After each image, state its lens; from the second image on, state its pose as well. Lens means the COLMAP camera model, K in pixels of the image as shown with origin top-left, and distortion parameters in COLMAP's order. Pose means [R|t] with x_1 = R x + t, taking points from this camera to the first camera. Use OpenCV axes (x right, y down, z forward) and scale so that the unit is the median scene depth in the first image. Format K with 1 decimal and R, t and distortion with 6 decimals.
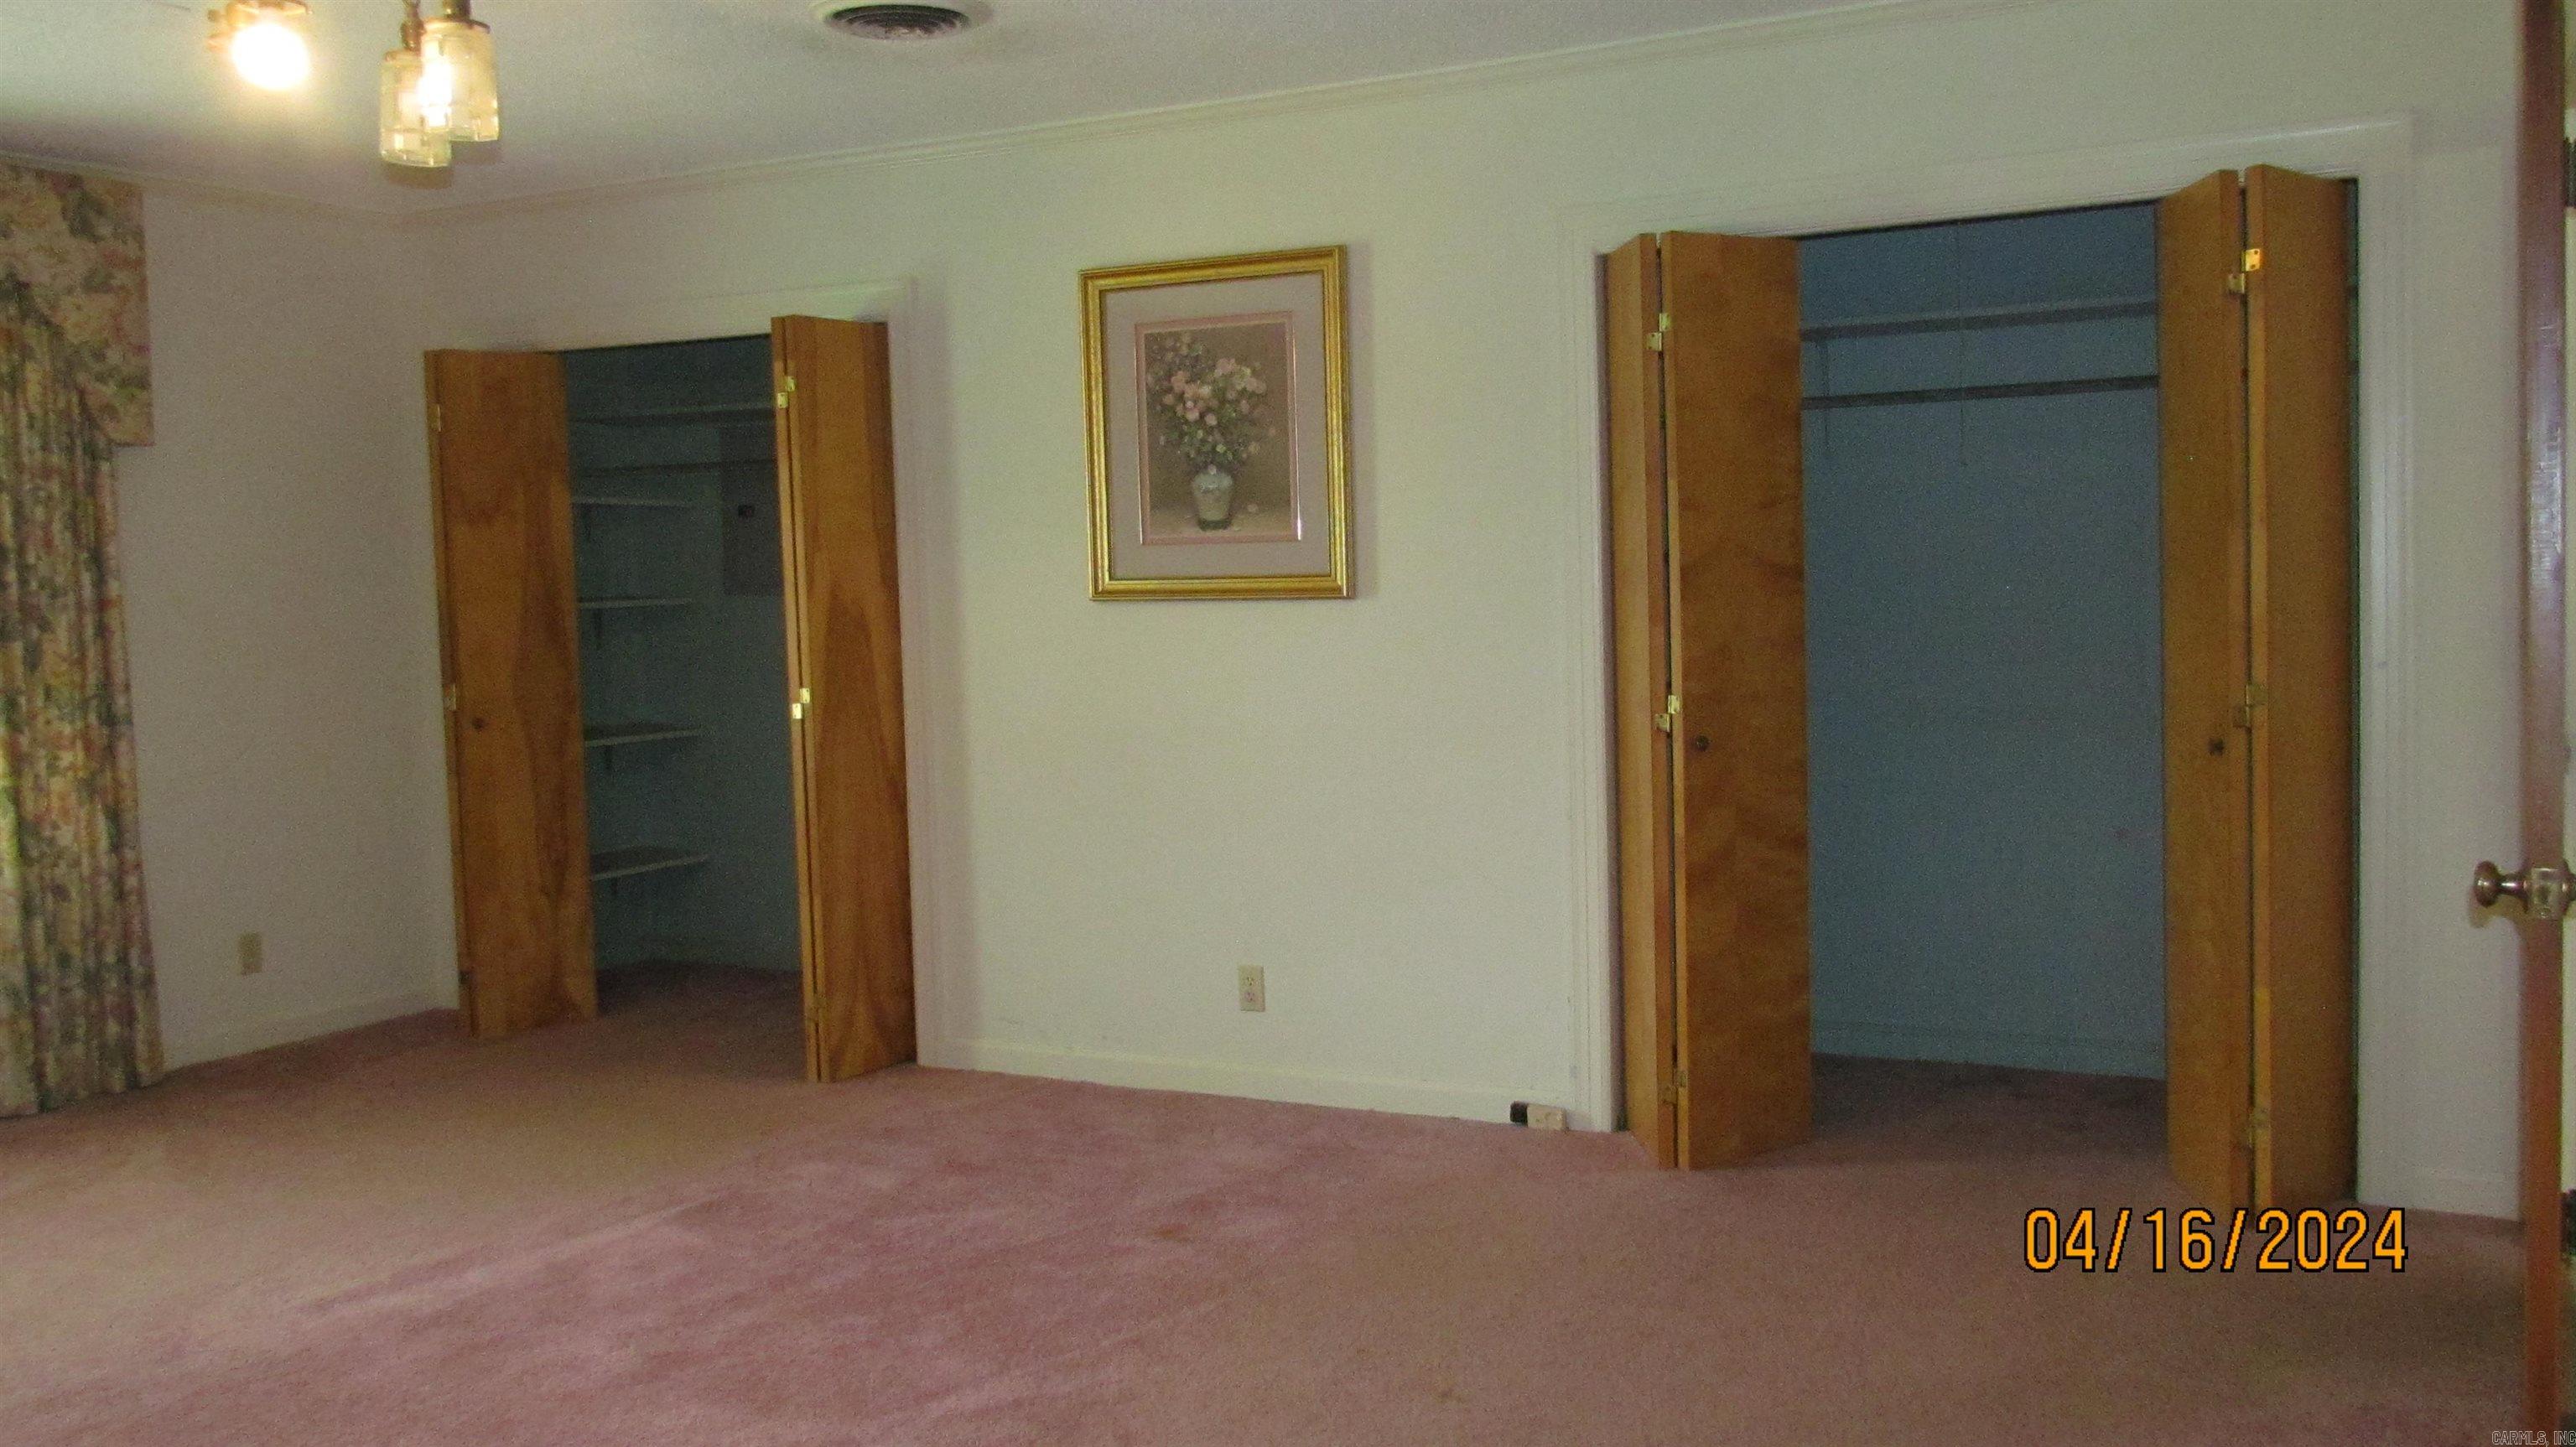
lens RADIAL K [[2079.9, 0, 1276.7], [0, 2079.9, 728.9], [0, 0, 1]] dist [-0.027083, 0.005452]
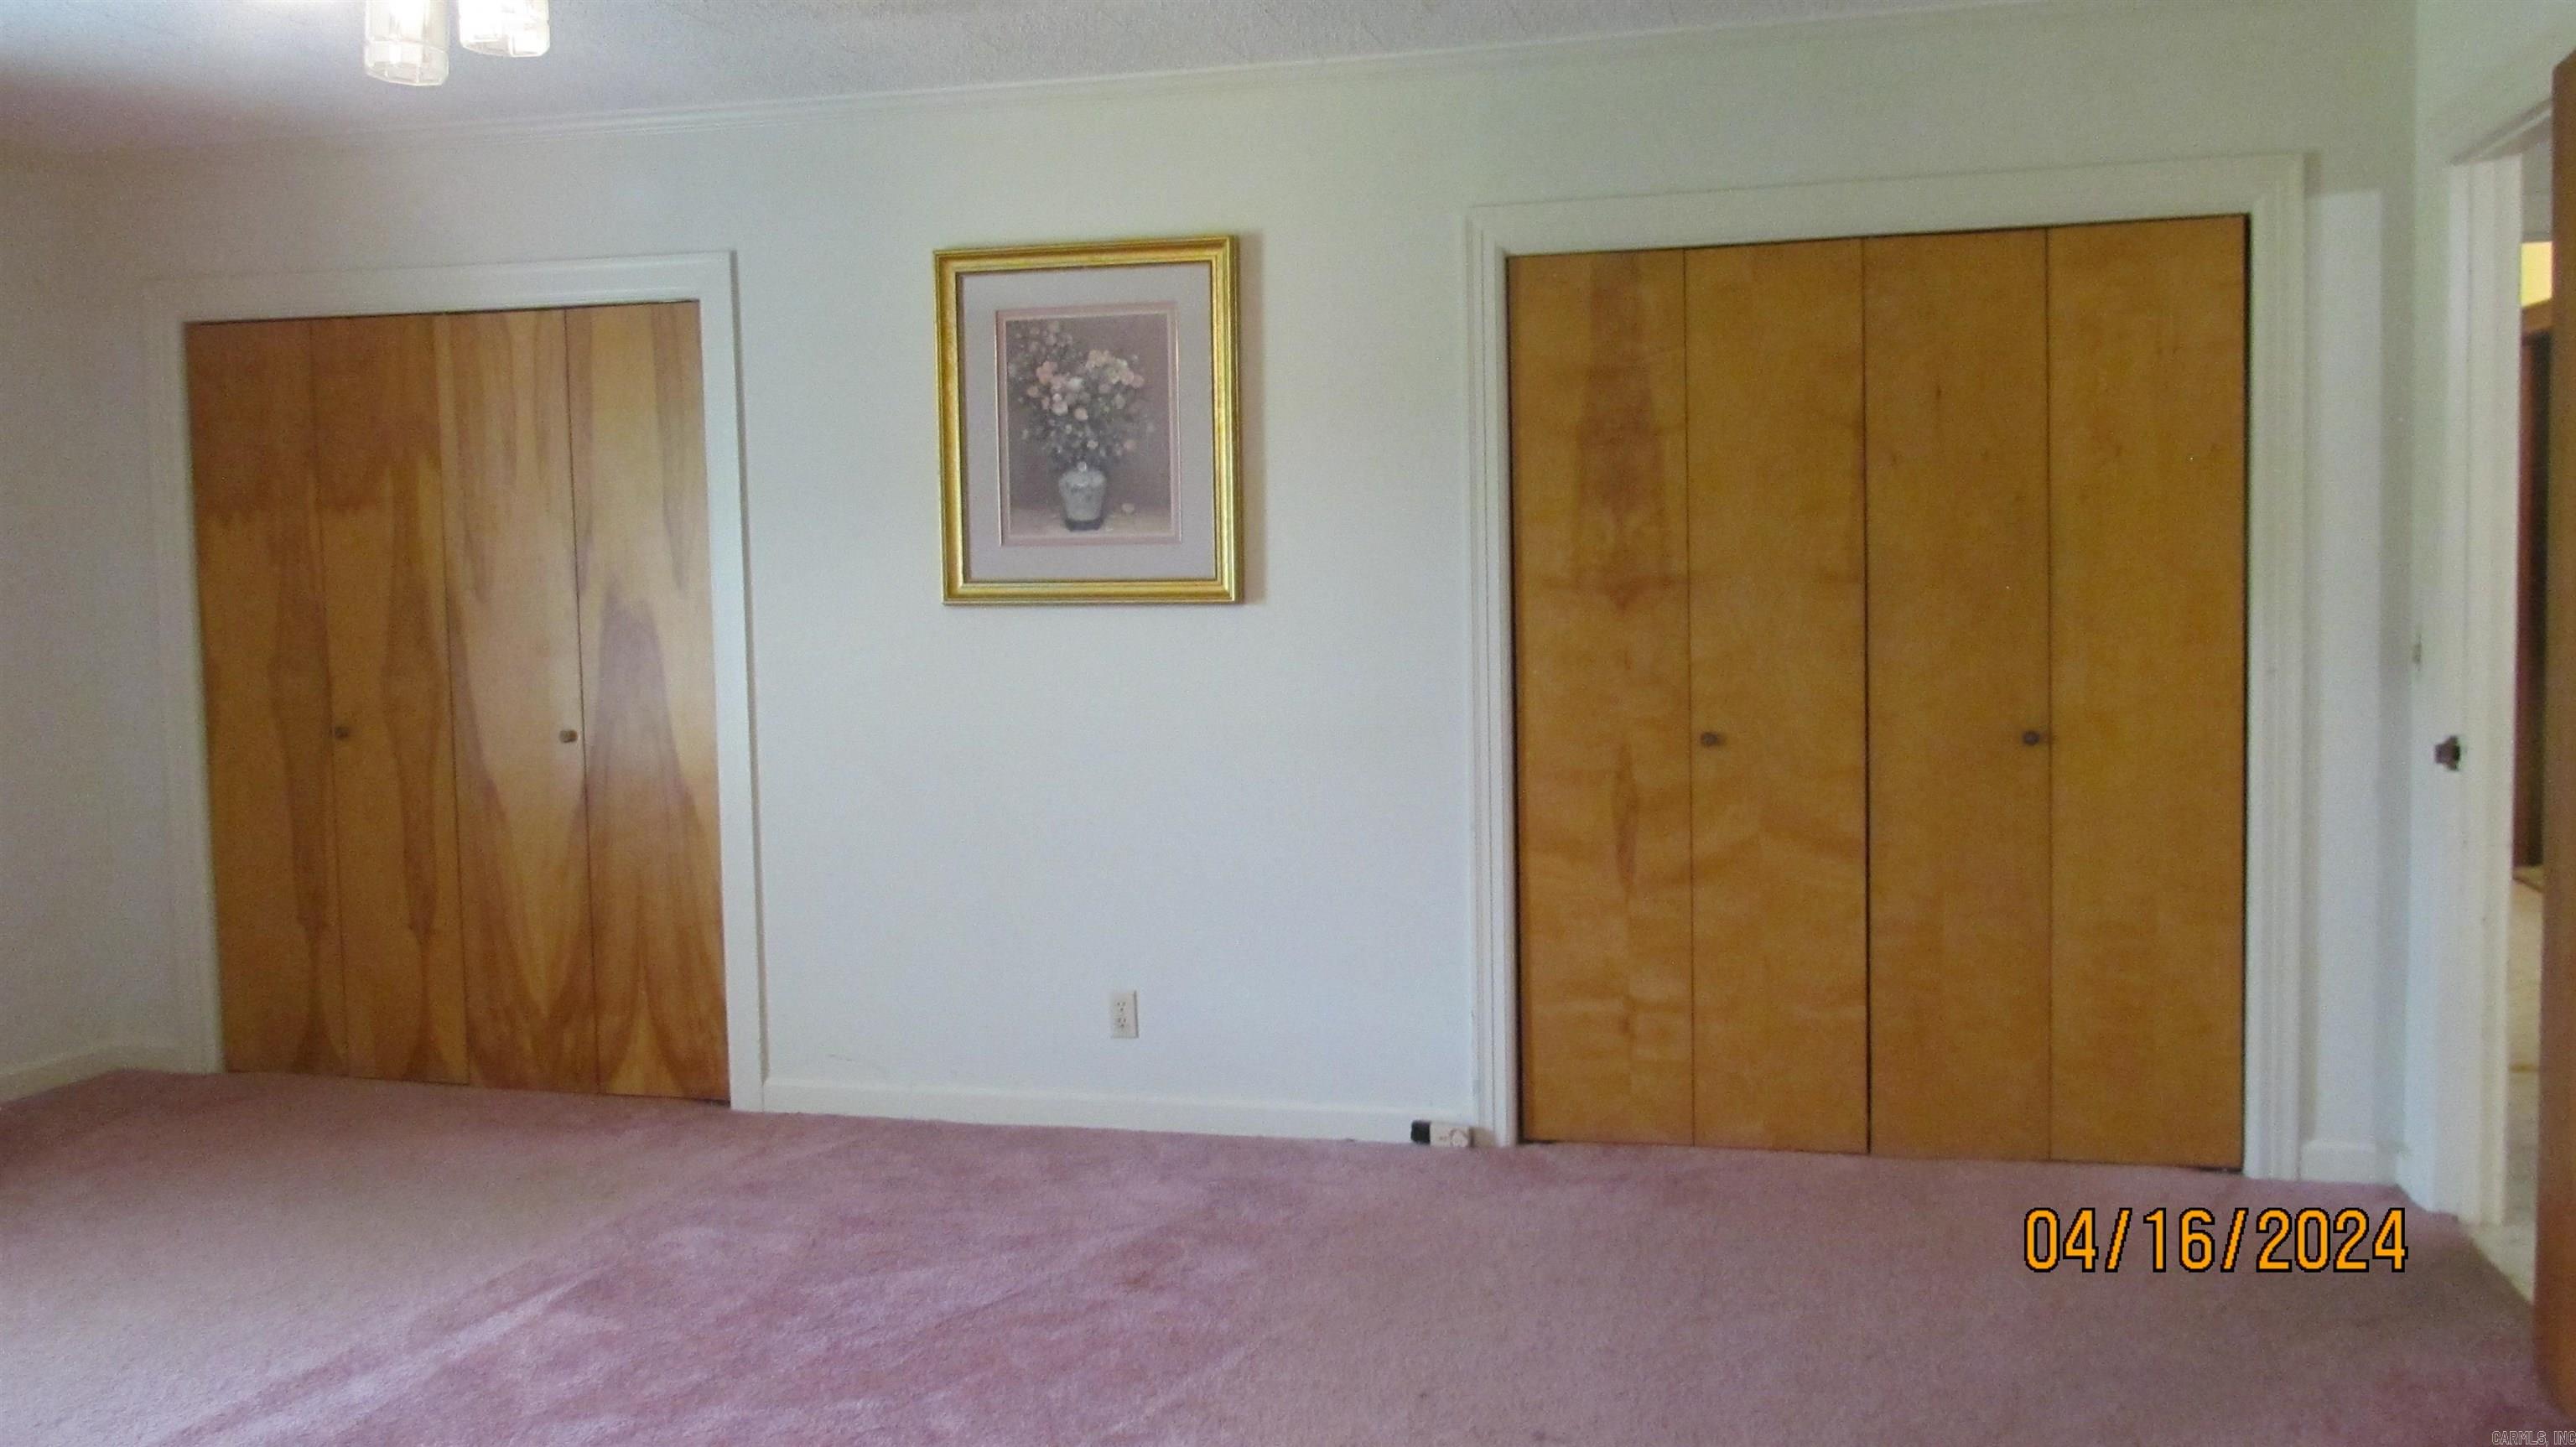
lens RADIAL K [[2079.9, 0, 1300.9], [0, 2079.9, 724.3], [0, 0, 1]] dist [-0.027083, 0.005452]
pose [[0.974423, -0.007449, 0.224599, -0.158688], [0.008869, 0.999947, -0.005317, -0.001794], [-0.224547, 0.007173, 0.974437, 0.061599]]
